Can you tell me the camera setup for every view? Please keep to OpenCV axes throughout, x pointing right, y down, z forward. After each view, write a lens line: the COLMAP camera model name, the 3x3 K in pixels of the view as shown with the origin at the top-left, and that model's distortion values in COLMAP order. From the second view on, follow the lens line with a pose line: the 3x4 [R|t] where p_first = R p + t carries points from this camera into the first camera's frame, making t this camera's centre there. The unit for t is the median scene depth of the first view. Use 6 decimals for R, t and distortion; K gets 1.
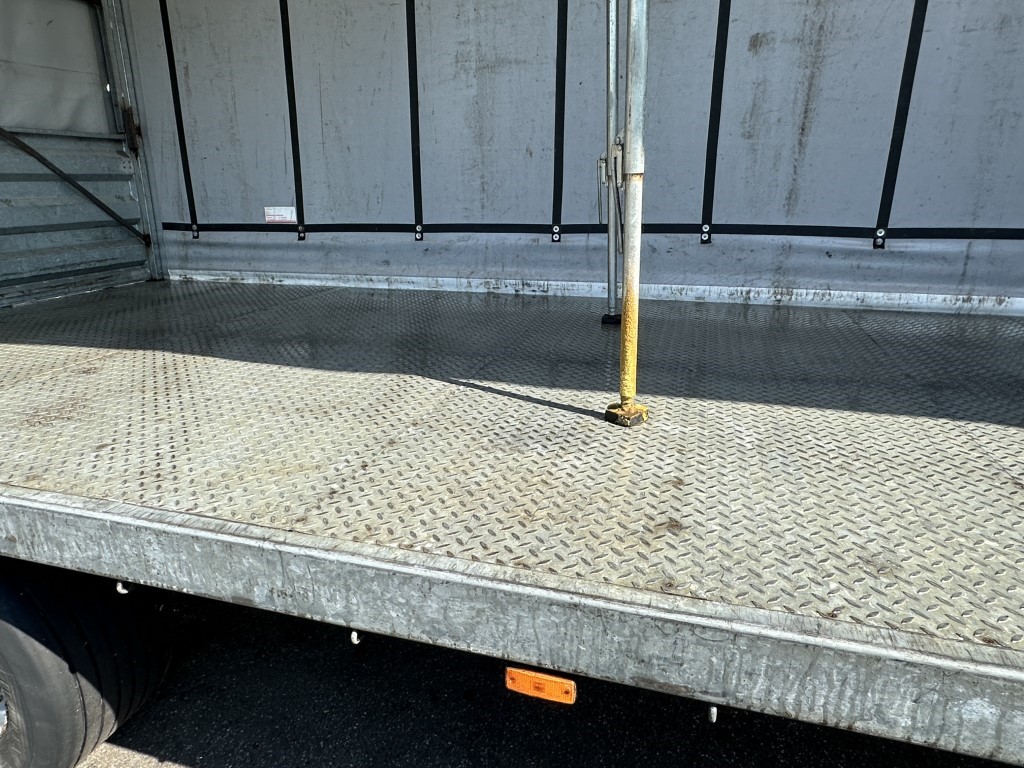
lens RADIAL K [[651.4, 0, 500.0], [0, 651.4, 386.7], [0, 0, 1]] dist [-0.002152, -0.000889]
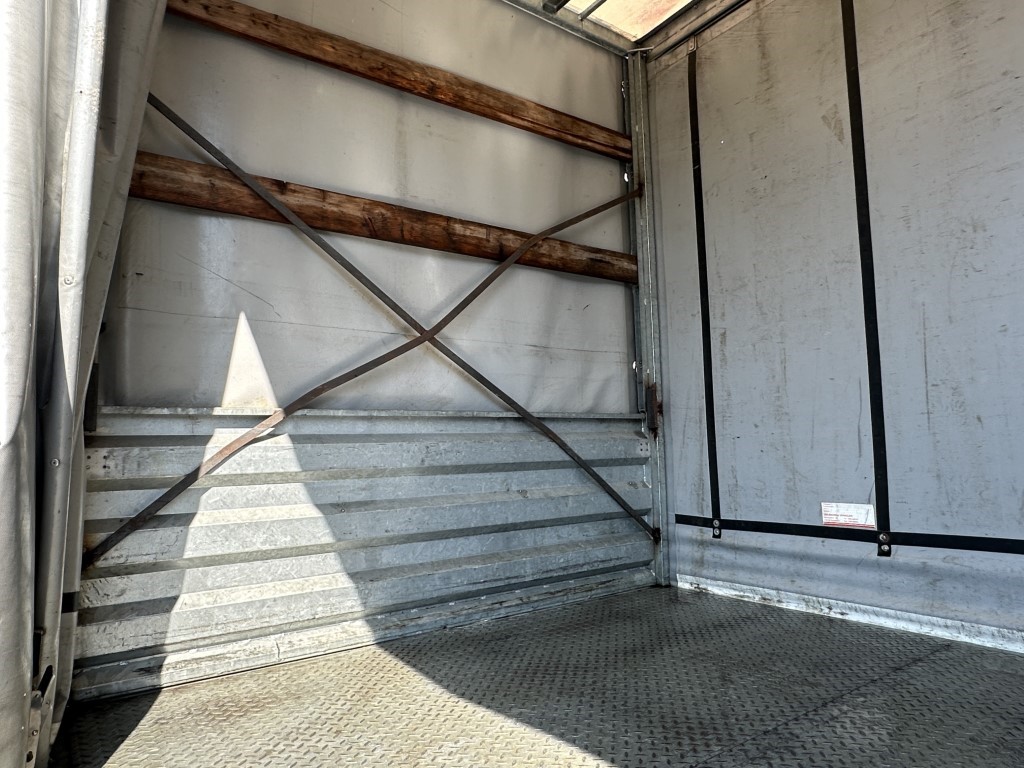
lens RADIAL K [[651.4, 0, 500.0], [0, 651.4, 386.7], [0, 0, 1]] dist [-0.002152, -0.000889]
pose [[0.787287, -0.071672, -0.612407, -0.198859], [-0.169008, 0.930097, -0.326123, -0.106948], [0.592971, 0.360254, 0.720140, 0.252219]]
